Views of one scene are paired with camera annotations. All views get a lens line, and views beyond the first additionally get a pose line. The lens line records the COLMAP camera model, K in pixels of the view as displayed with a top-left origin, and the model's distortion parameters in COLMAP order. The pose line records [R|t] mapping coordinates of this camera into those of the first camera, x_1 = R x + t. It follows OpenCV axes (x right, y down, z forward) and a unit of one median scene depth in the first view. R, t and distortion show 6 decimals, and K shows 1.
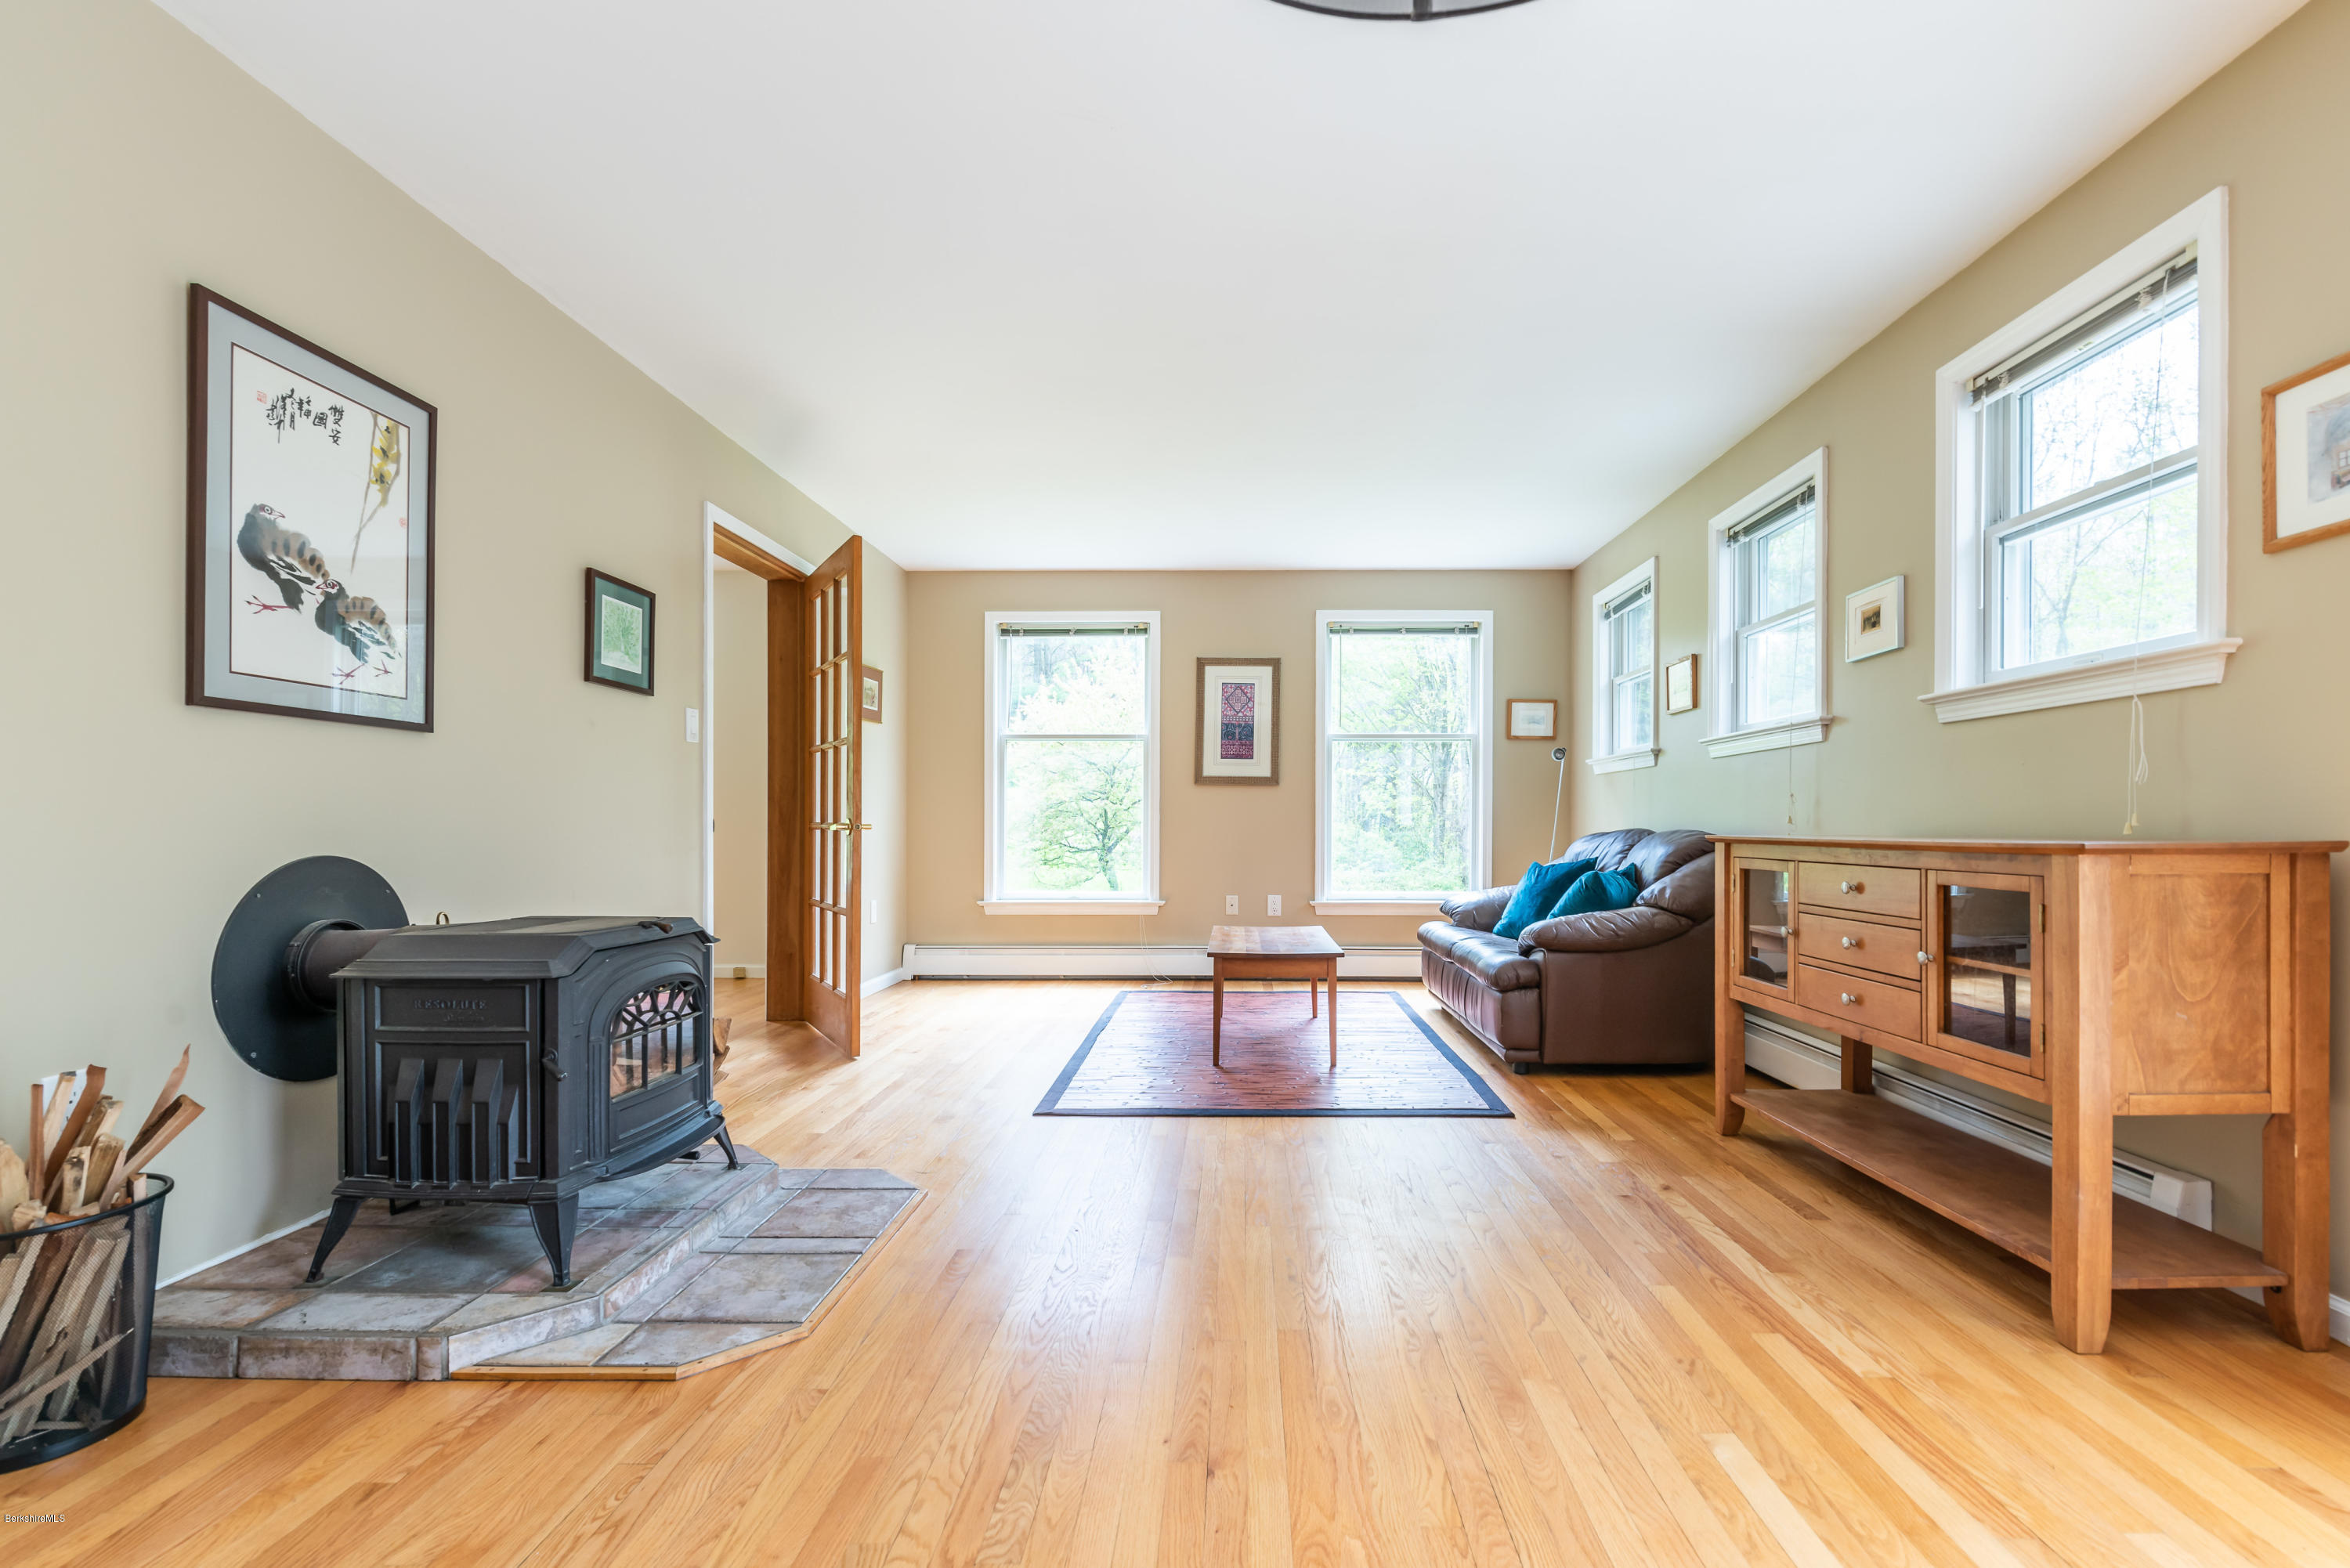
lens RADIAL K [[1029.1, 0, 1235.7], [0, 1029.1, 819.1], [0, 0, 1]] dist [0.002556, 0.000992]
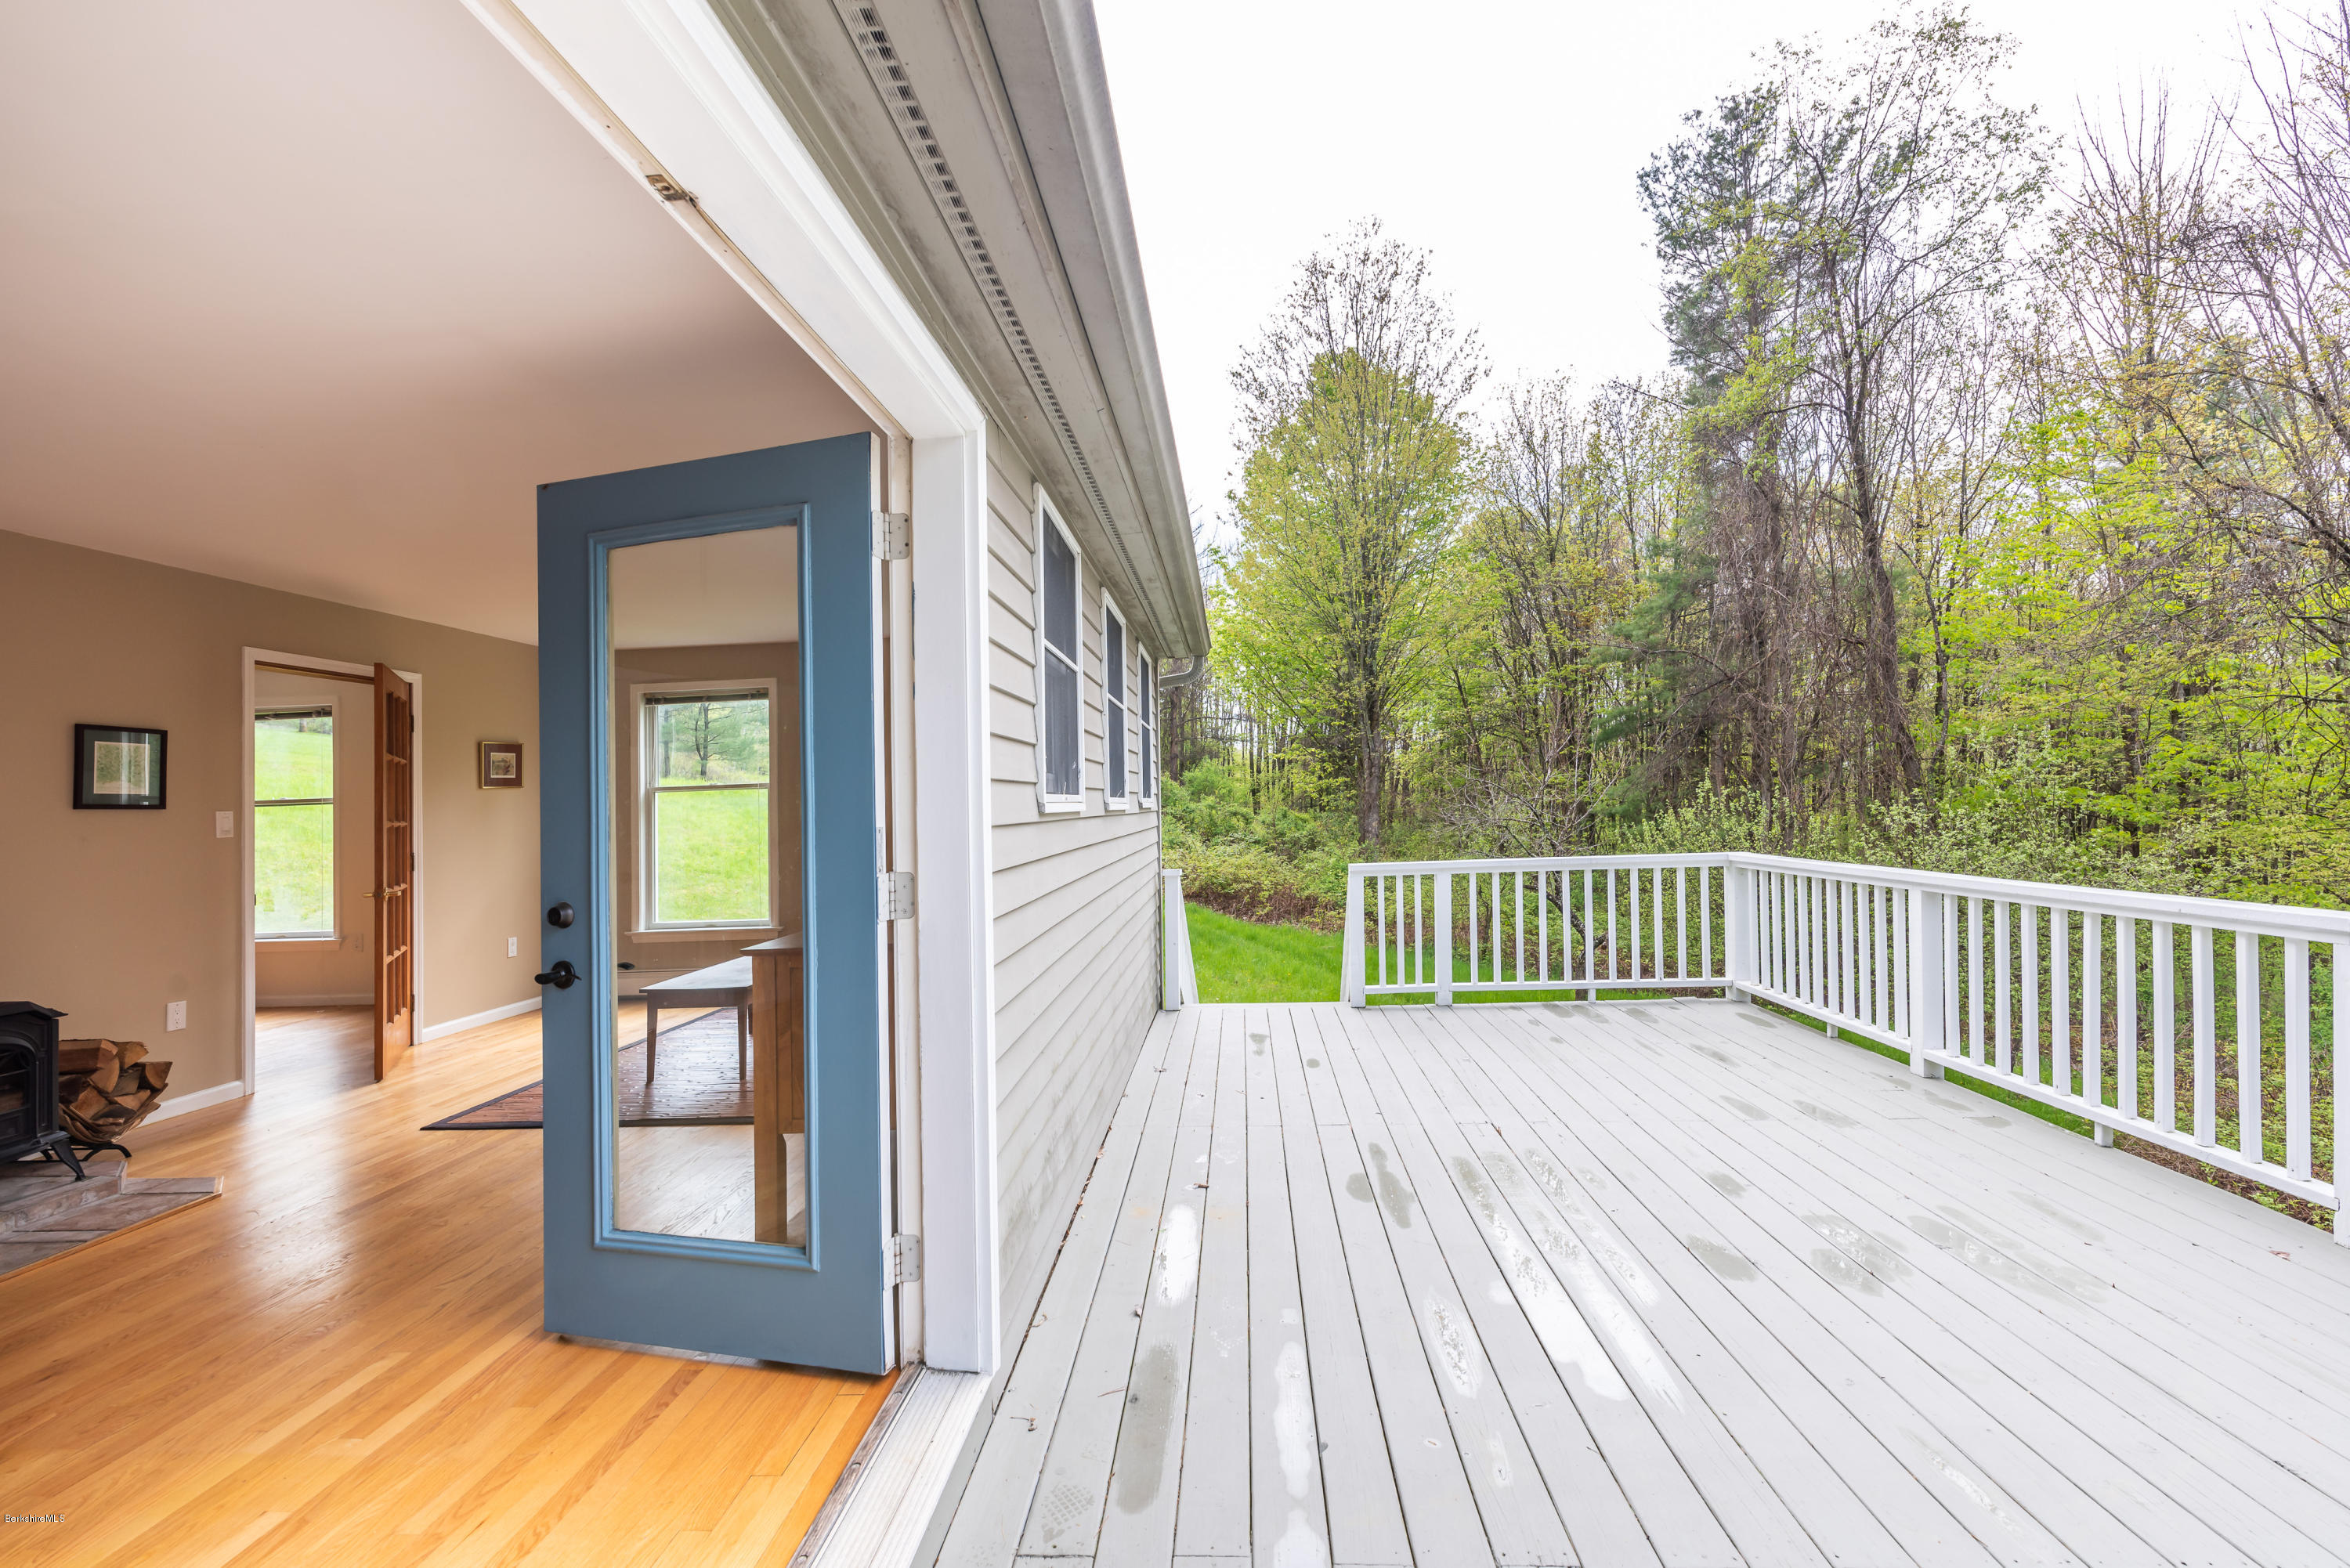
lens RADIAL K [[1029.1, 0, 1177.9], [0, 1029.1, 774.2], [0, 0, 1]] dist [0.002556, 0.000992]
pose [[0.997559, -0.035570, -0.060098, 1.204988], [0.034178, 0.999127, -0.024039, -0.135278], [0.060901, 0.021926, 0.997903, -0.343648]]
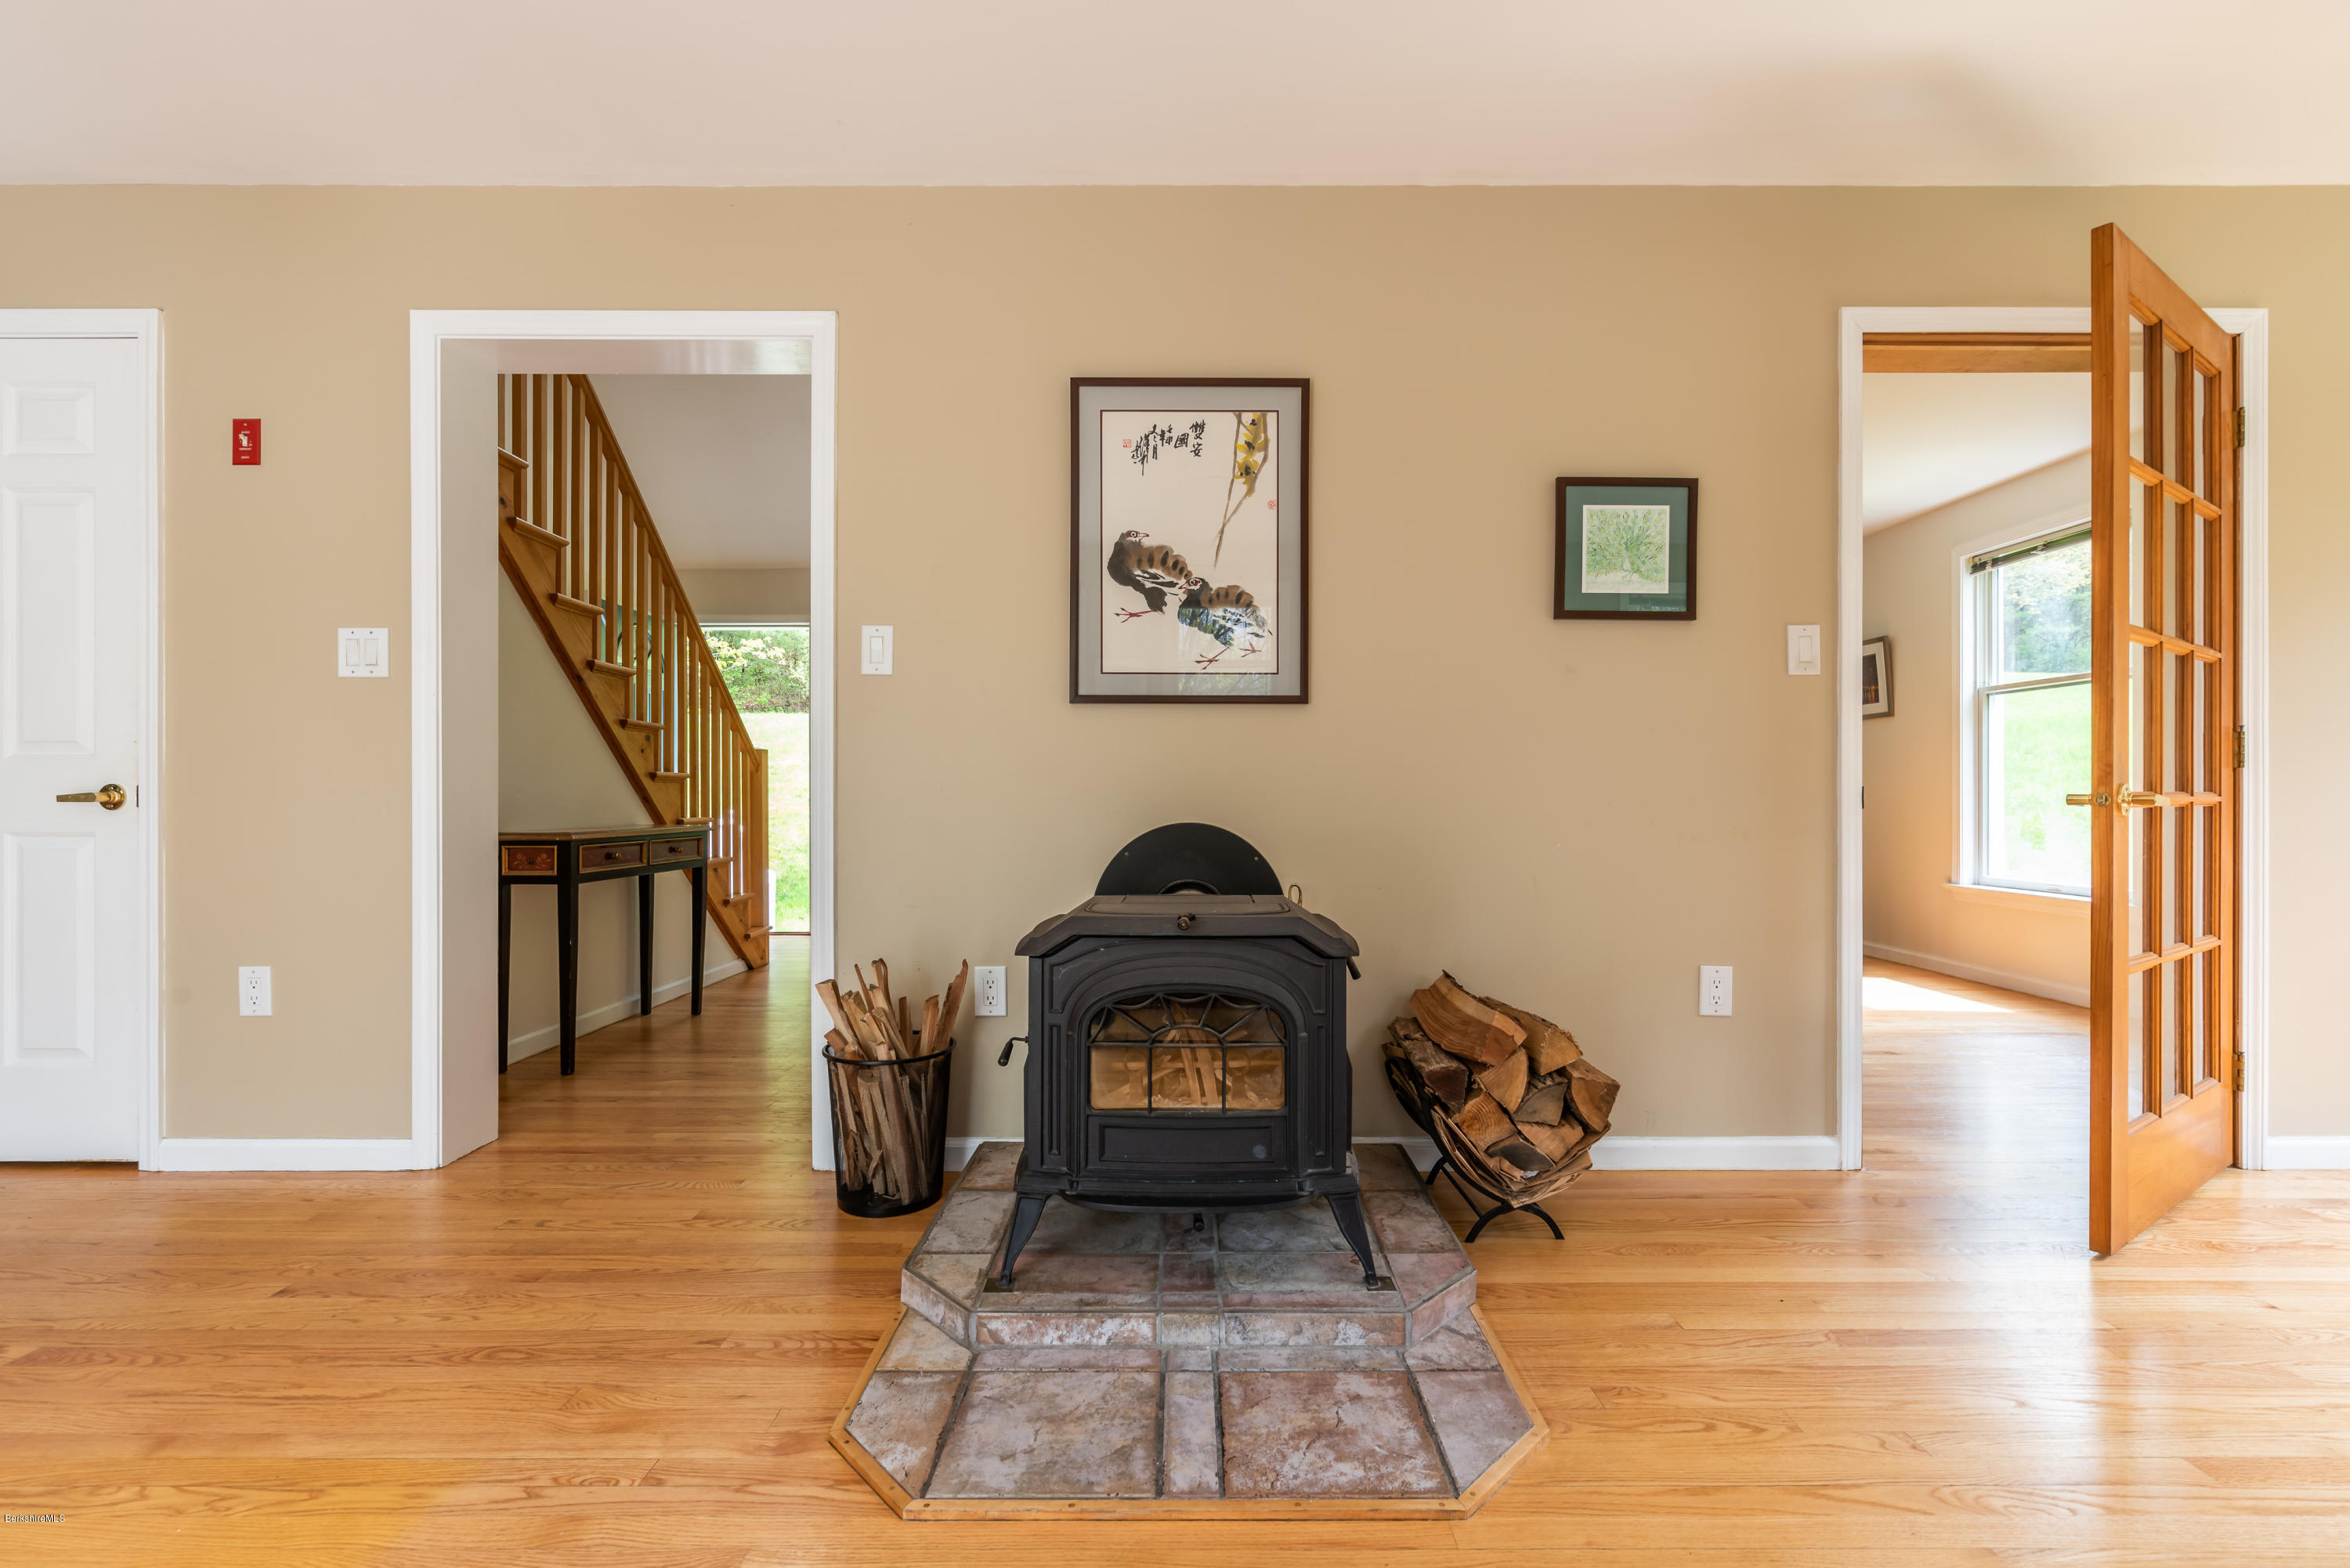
lens RADIAL K [[1029.1, 0, 1183.2], [0, 1029.1, 784.9], [0, 0, 1]] dist [0.002556, 0.000992]
pose [[0.008929, -0.009405, -0.999916, 0.241981], [0.003460, 0.999950, -0.009374, 0.004762], [0.999954, -0.003376, 0.008961, 0.960736]]
